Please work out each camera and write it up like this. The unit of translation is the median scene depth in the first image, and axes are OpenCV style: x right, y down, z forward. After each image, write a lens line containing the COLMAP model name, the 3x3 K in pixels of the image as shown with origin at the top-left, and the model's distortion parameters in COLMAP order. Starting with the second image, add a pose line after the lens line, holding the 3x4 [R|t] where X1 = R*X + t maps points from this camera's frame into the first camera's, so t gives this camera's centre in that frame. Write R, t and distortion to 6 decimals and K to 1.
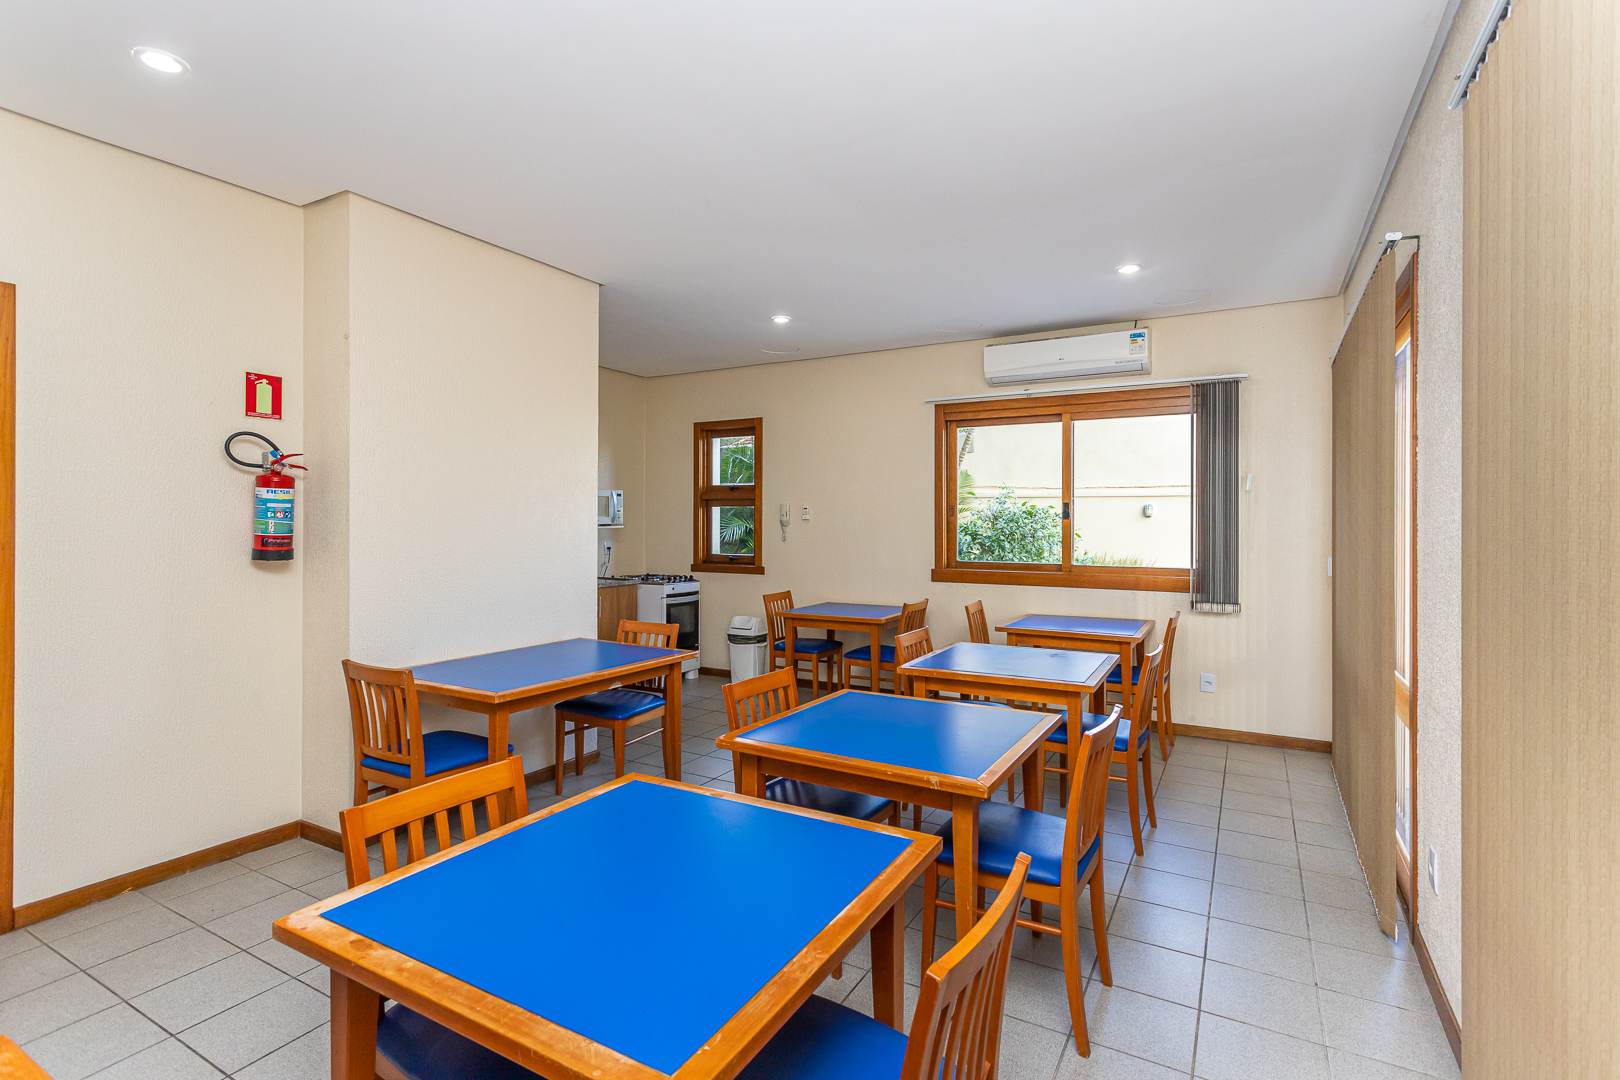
lens RADIAL K [[768.3, 0, 815.0], [0, 768.3, 523.4], [0, 0, 1]] dist [0.013433, 0.000278]
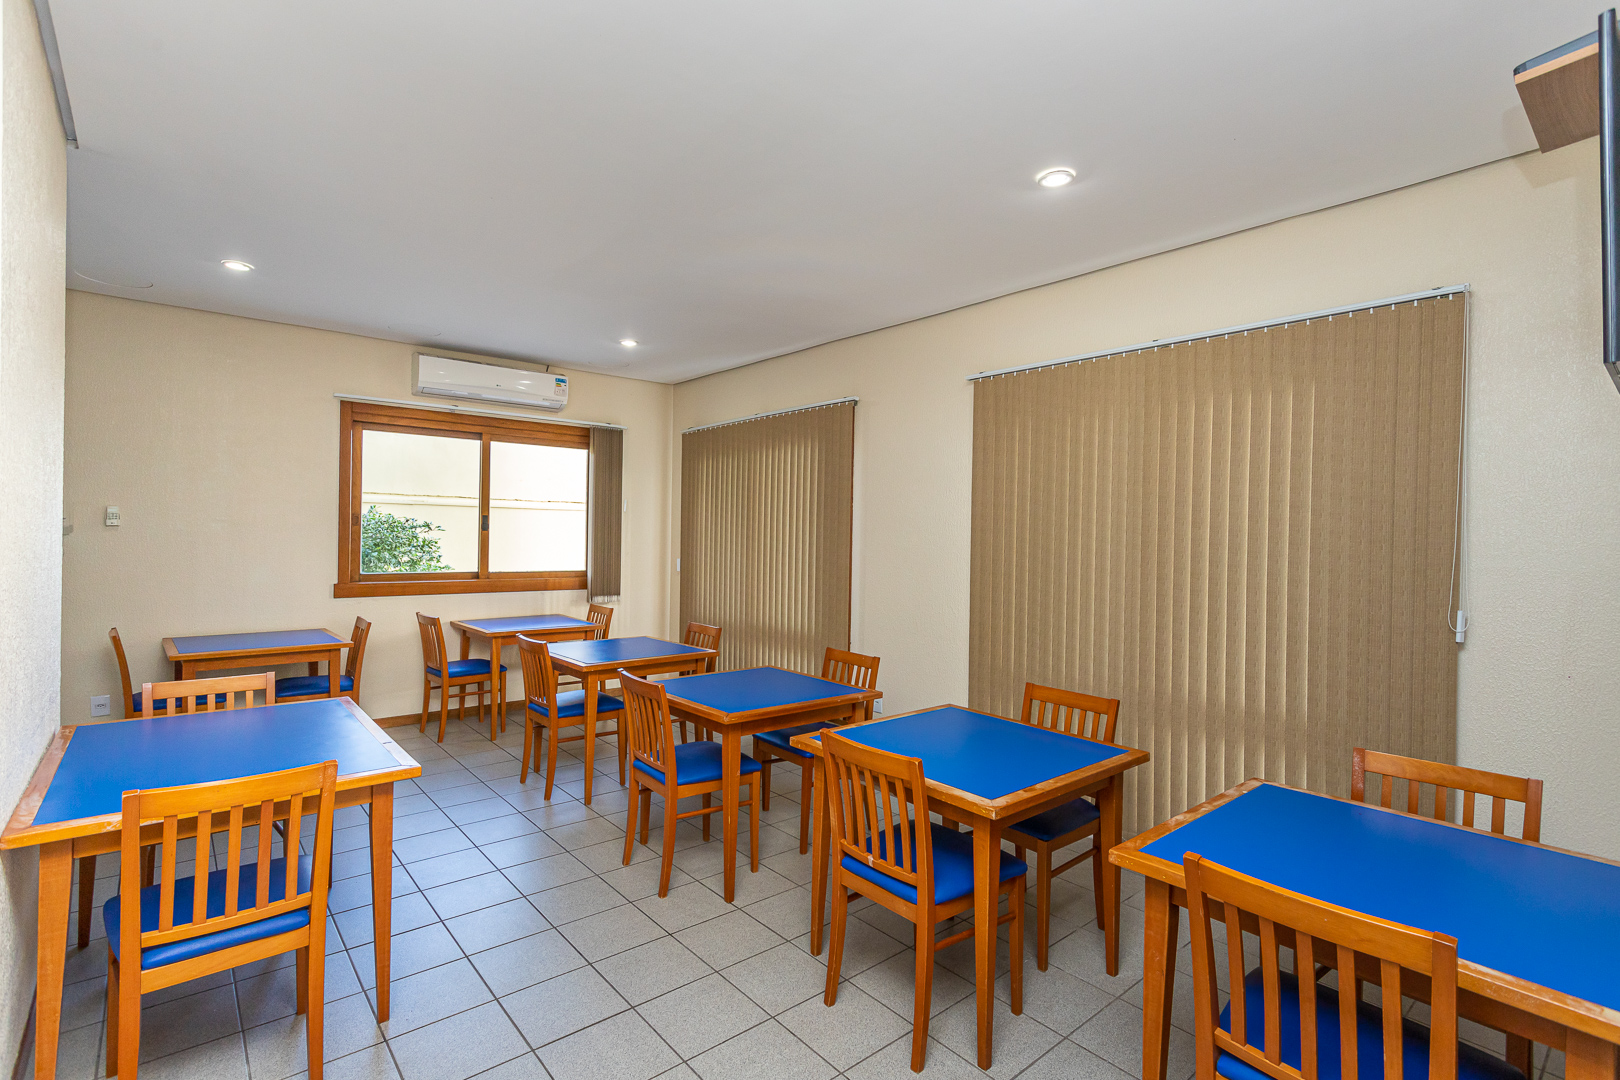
lens RADIAL K [[760.7, 0, 816.9], [0, 760.7, 536.7], [0, 0, 1]] dist [-0.000410, 0.001116]
pose [[0.340190, -0.002316, 0.940354, -0.552510], [-0.014974, 0.999857, 0.007879, -0.012631], [-0.940238, -0.016761, 0.340107, 0.198640]]
